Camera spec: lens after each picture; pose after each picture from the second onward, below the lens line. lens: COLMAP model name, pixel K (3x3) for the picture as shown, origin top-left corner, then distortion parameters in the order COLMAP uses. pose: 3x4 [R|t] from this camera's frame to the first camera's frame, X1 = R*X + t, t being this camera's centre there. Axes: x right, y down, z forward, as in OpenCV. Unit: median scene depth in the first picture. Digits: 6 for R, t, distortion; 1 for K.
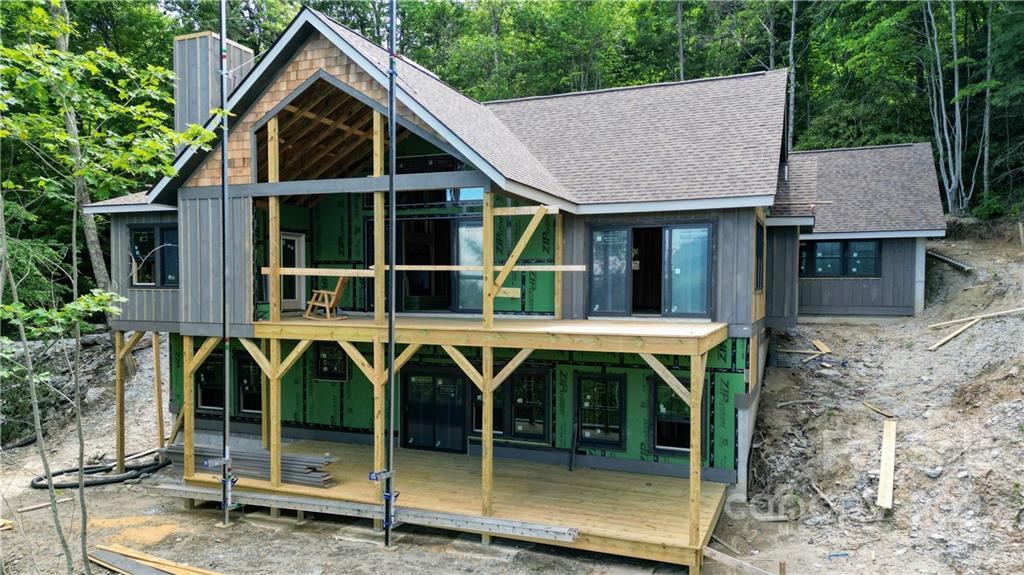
lens RADIAL K [[684.3, 0, 512.0], [0, 684.3, 287.5], [0, 0, 1]] dist [0.003086, -0.000329]
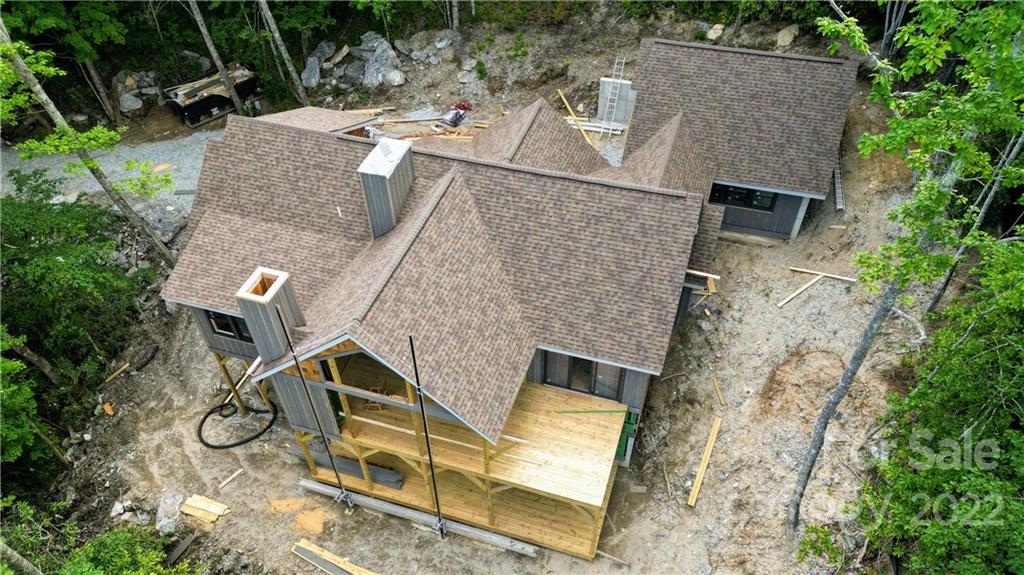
lens RADIAL K [[684.3, 0, 512.0], [0, 684.3, 287.5], [0, 0, 1]] dist [0.003086, -0.000329]
pose [[0.997170, -0.066421, 0.035216, -0.001331], [0.025518, 0.739660, 0.672497, -1.067212], [-0.070716, -0.669695, 0.739262, -0.007525]]
